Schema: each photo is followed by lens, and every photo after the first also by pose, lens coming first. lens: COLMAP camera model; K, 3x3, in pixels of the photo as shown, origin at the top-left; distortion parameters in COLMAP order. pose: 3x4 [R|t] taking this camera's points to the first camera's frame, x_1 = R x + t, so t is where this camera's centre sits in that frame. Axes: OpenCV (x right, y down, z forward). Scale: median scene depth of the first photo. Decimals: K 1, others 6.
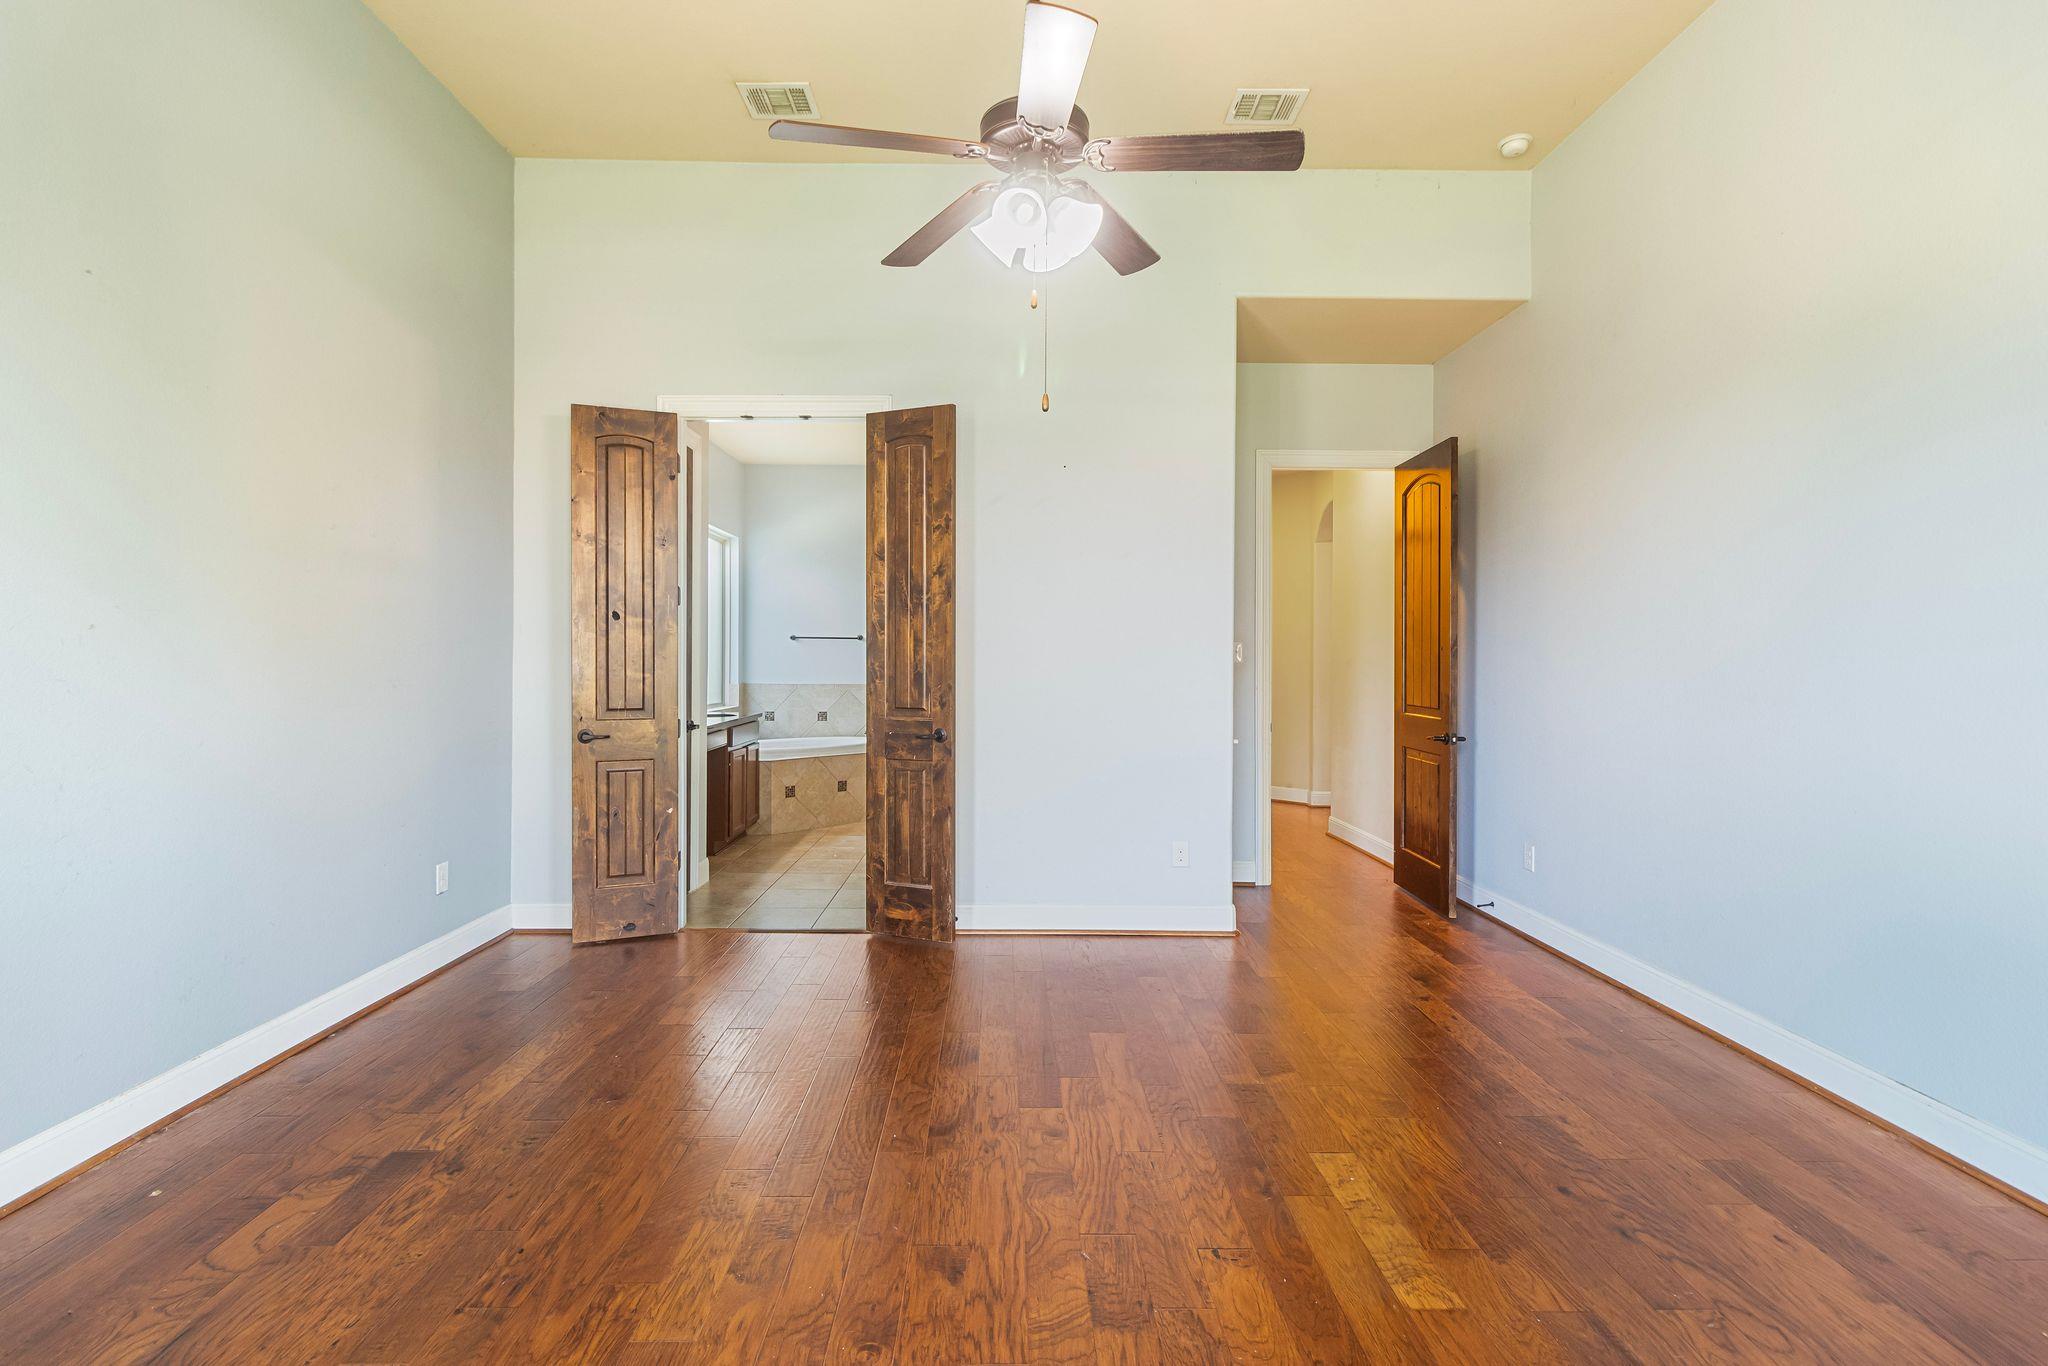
lens RADIAL K [[940.7, 0, 1009.0], [0, 940.7, 661.2], [0, 0, 1]] dist [0.005122, -0.000445]
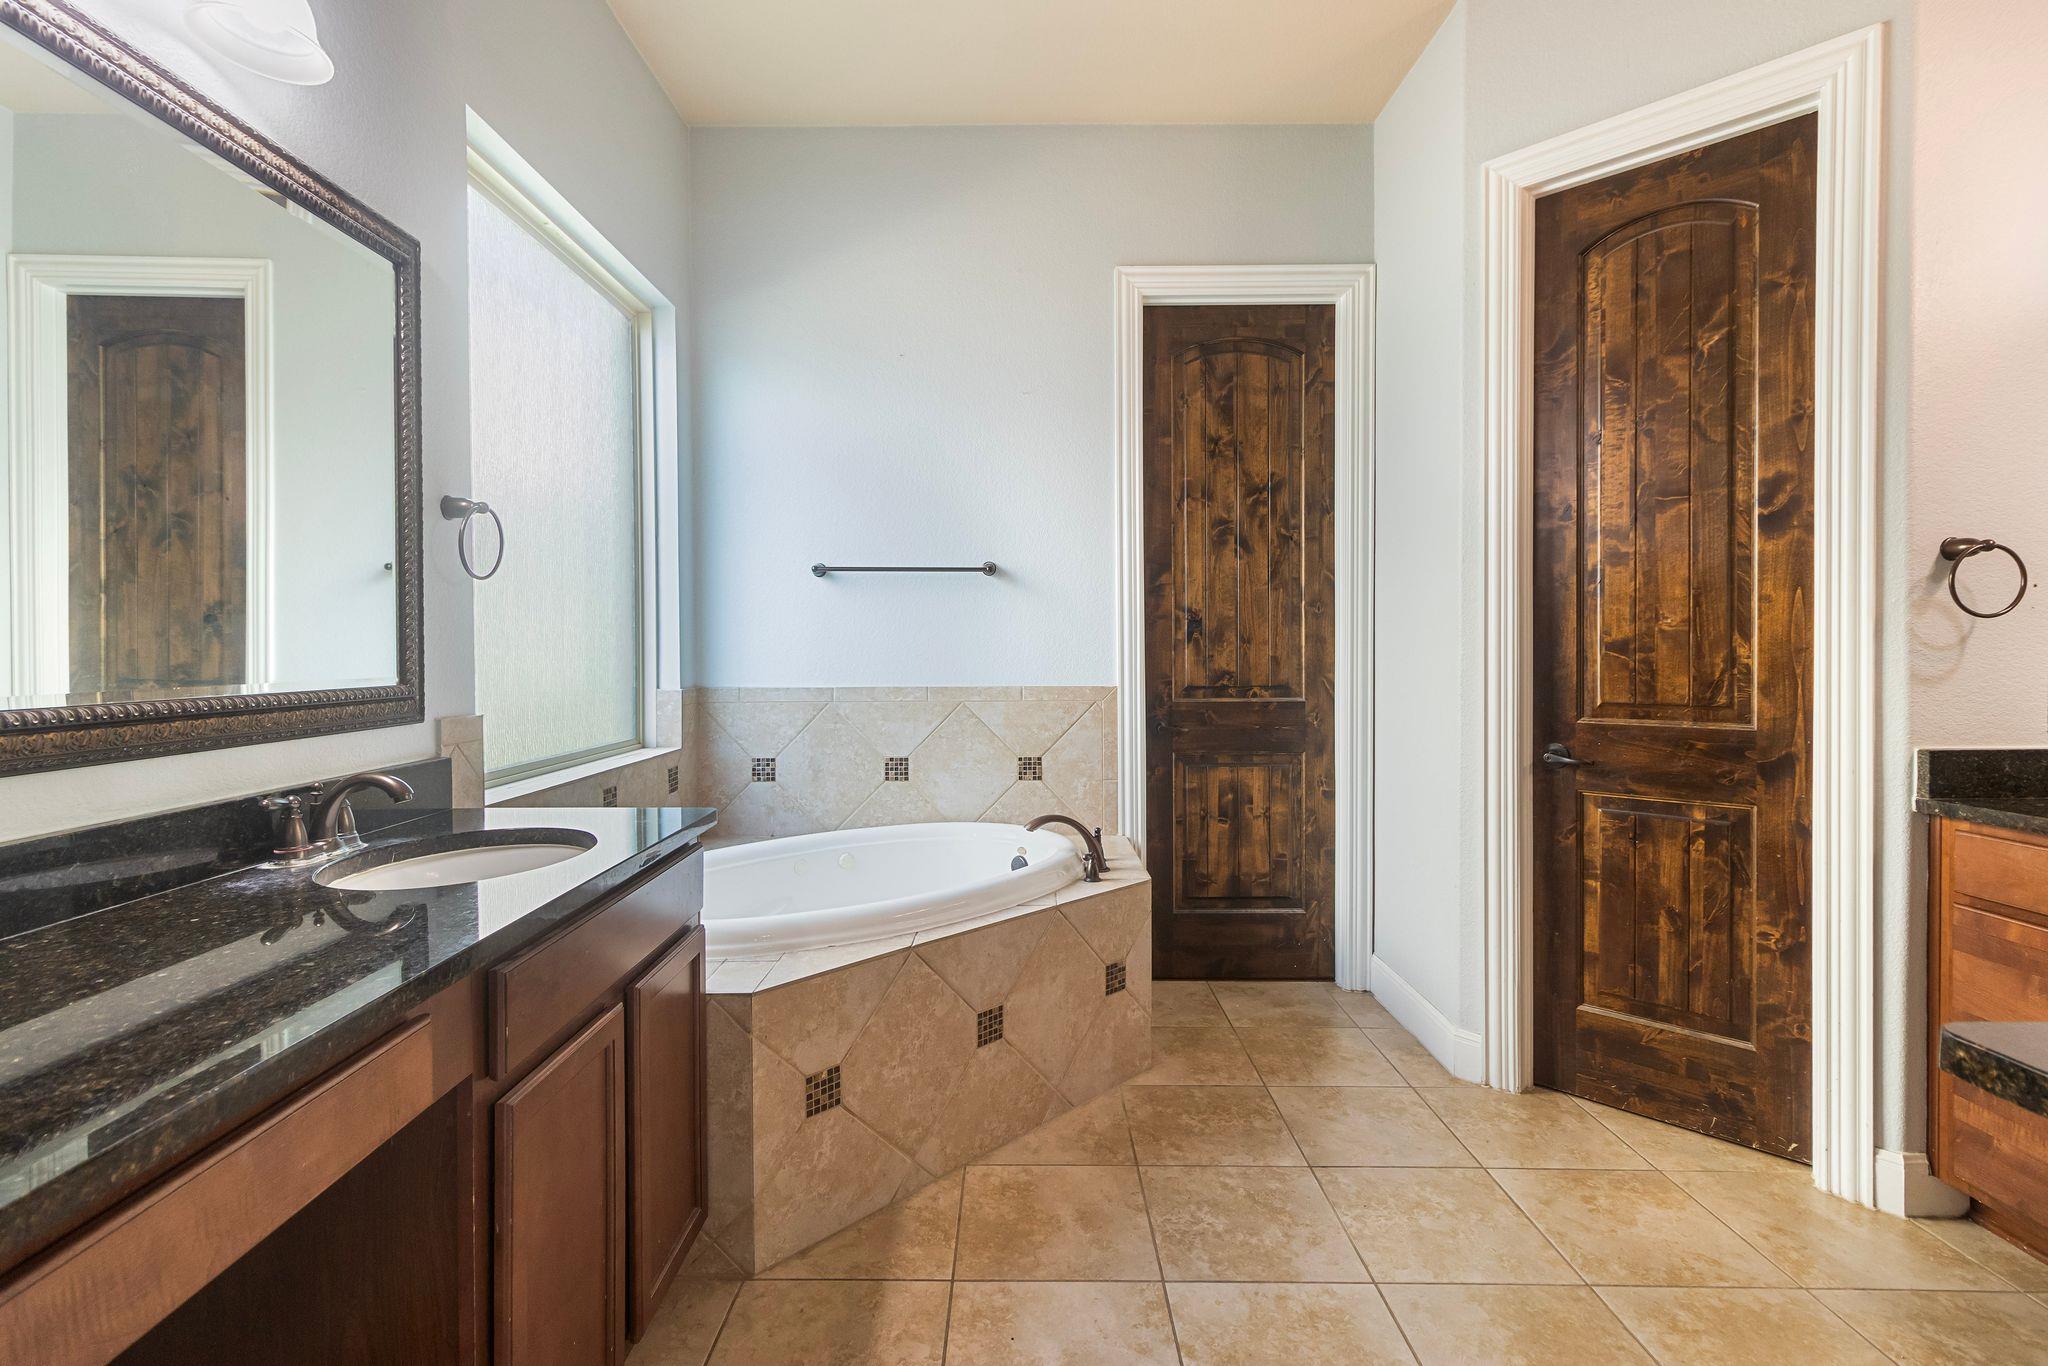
lens RADIAL K [[940.7, 0, 1009.0], [0, 940.7, 661.2], [0, 0, 1]] dist [0.005122, -0.000445]
pose [[0.999841, -0.007180, -0.016336, -0.167366], [0.007351, 0.999918, 0.010480, 0.010905], [0.016259, -0.010598, 0.999812, 0.704190]]
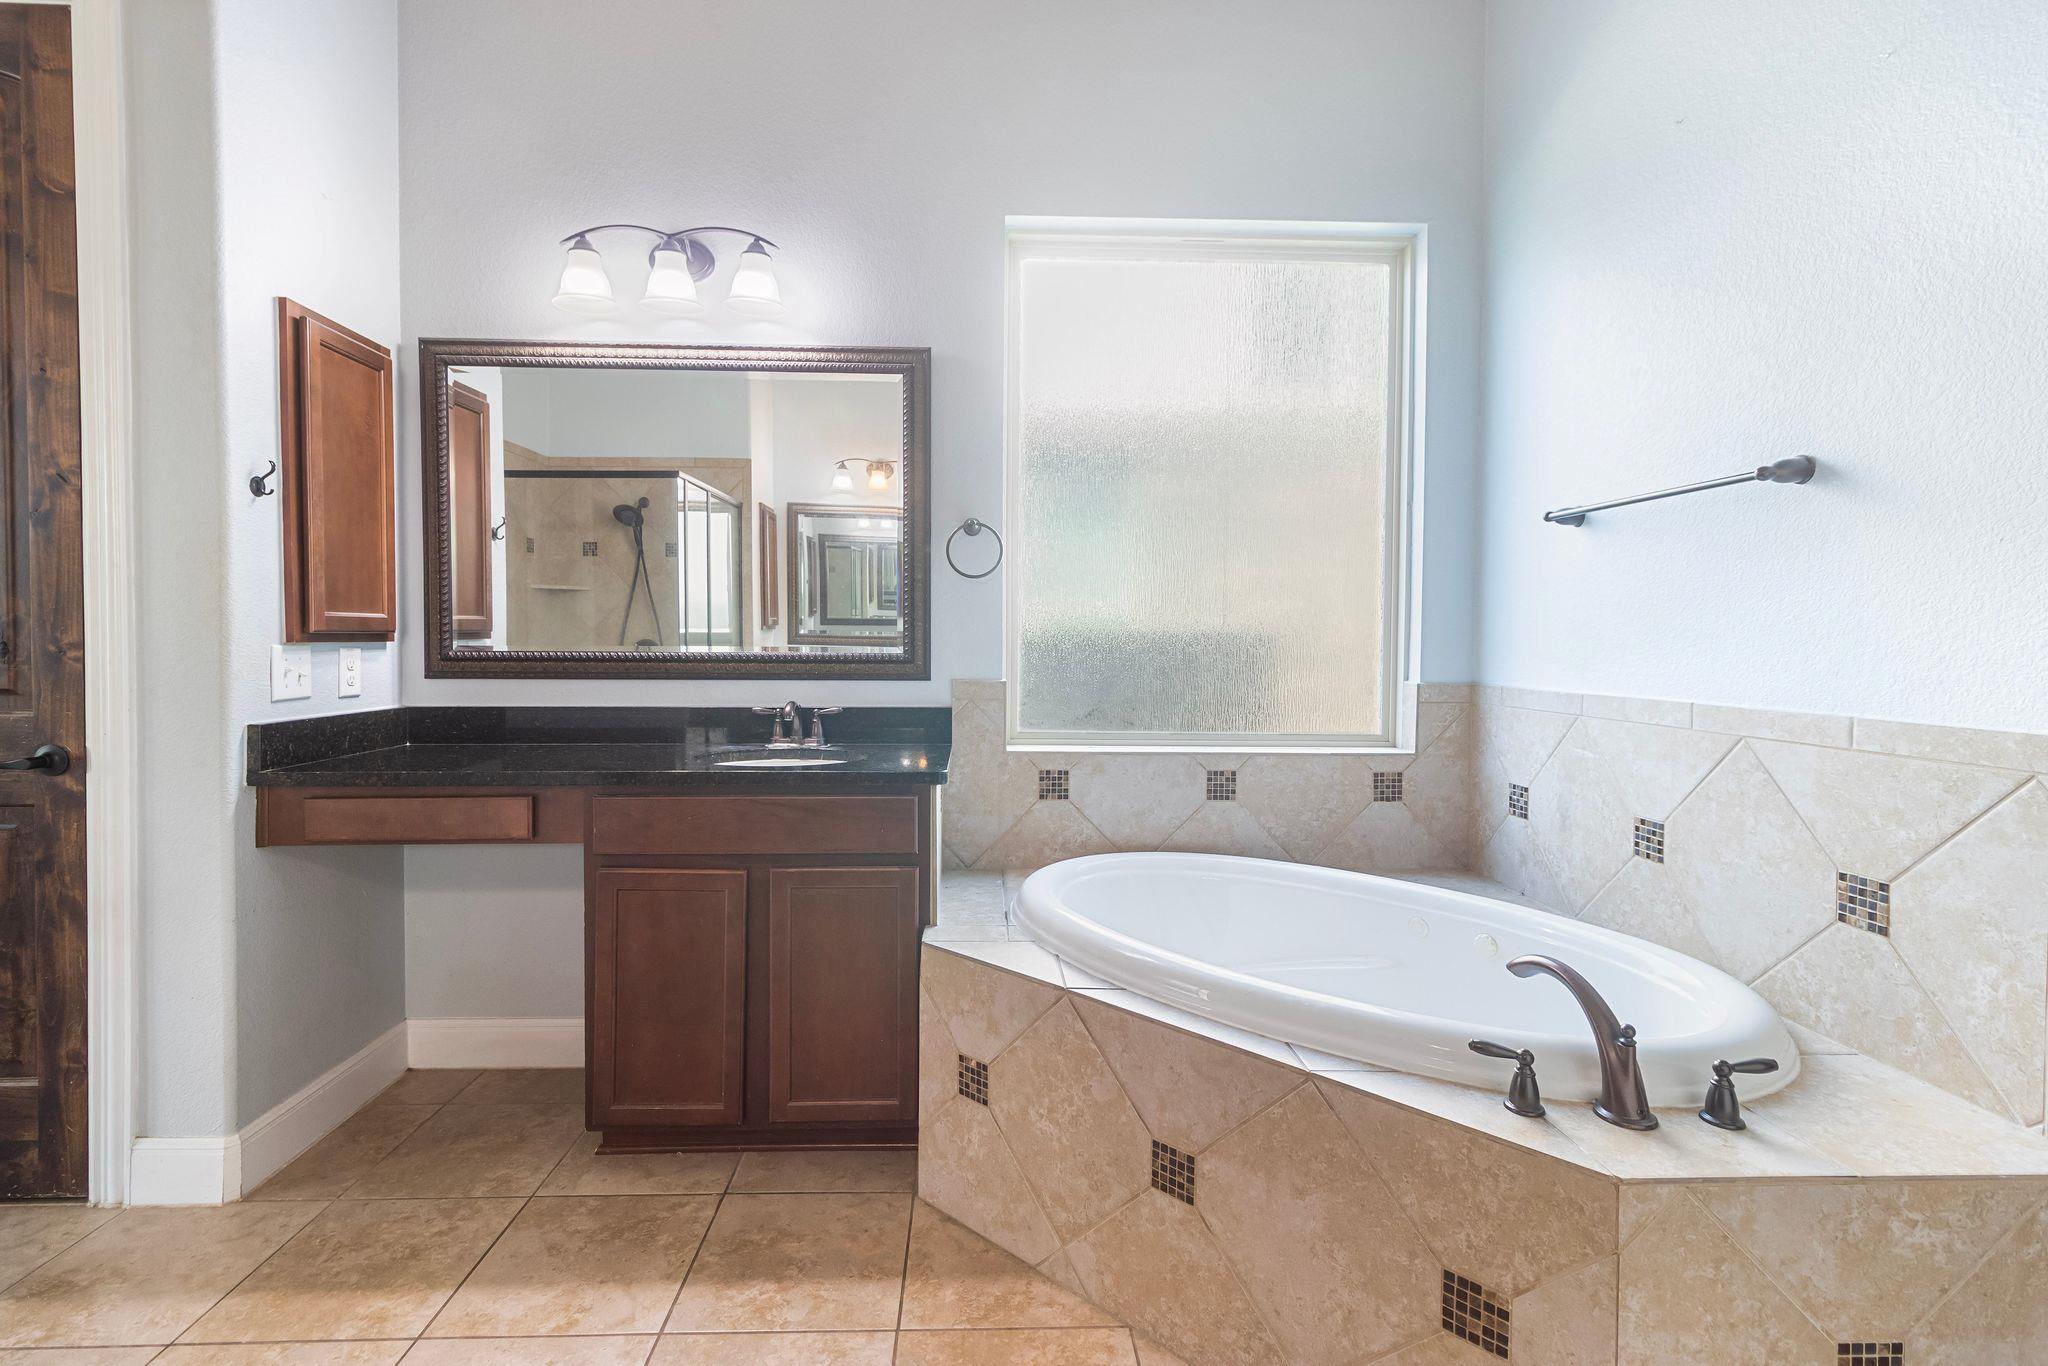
lens RADIAL K [[940.7, 0, 1009.0], [0, 940.7, 661.2], [0, 0, 1]] dist [0.005122, -0.000445]
pose [[0.031203, 0.020354, -0.999306, 0.032037], [-0.013303, 0.999713, 0.019947, 0.013847], [0.999425, 0.012671, 0.031464, 0.967163]]
